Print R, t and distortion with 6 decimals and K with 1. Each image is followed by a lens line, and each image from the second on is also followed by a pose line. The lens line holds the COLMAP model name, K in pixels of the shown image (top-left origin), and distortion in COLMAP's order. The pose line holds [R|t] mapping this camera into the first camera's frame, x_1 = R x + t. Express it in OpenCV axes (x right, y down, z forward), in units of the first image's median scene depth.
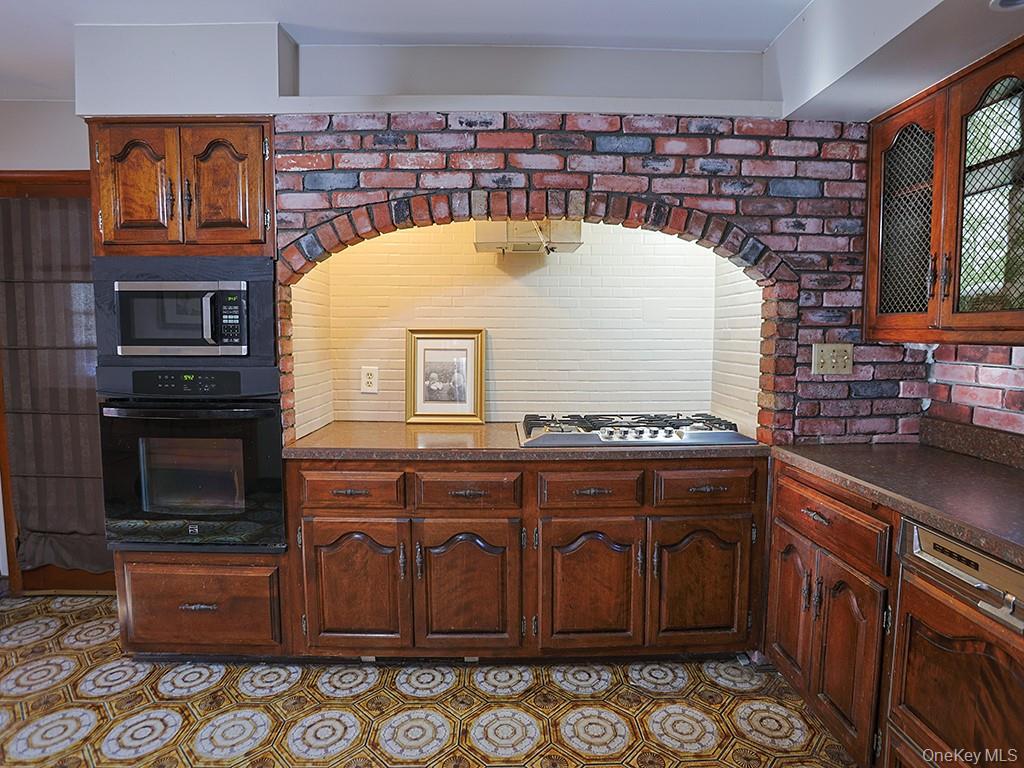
lens RADIAL K [[558.3, 0, 515.1], [0, 558.3, 383.8], [0, 0, 1]] dist [-0.046024, 0.005620]
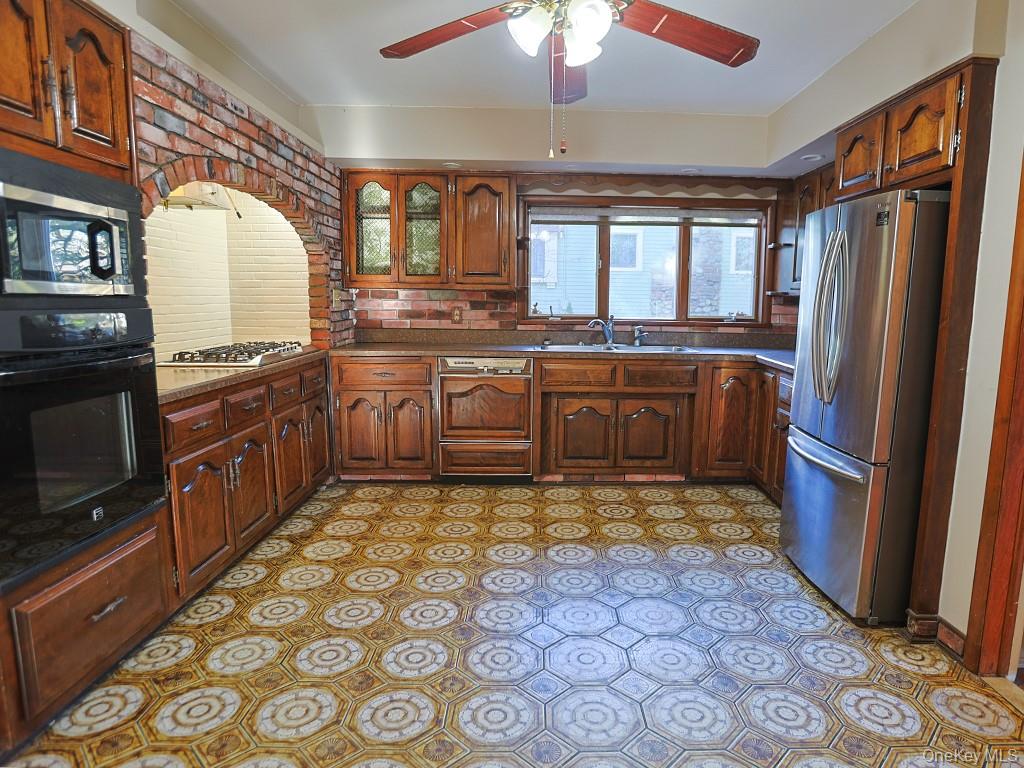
lens RADIAL K [[558.3, 0, 517.5], [0, 558.3, 381.3], [0, 0, 1]] dist [-0.046024, 0.005620]
pose [[0.074032, -0.150454, 0.985841, -1.287116], [0.093056, 0.985283, 0.143380, 0.017776], [-0.992905, 0.081124, 0.086943, 0.301793]]
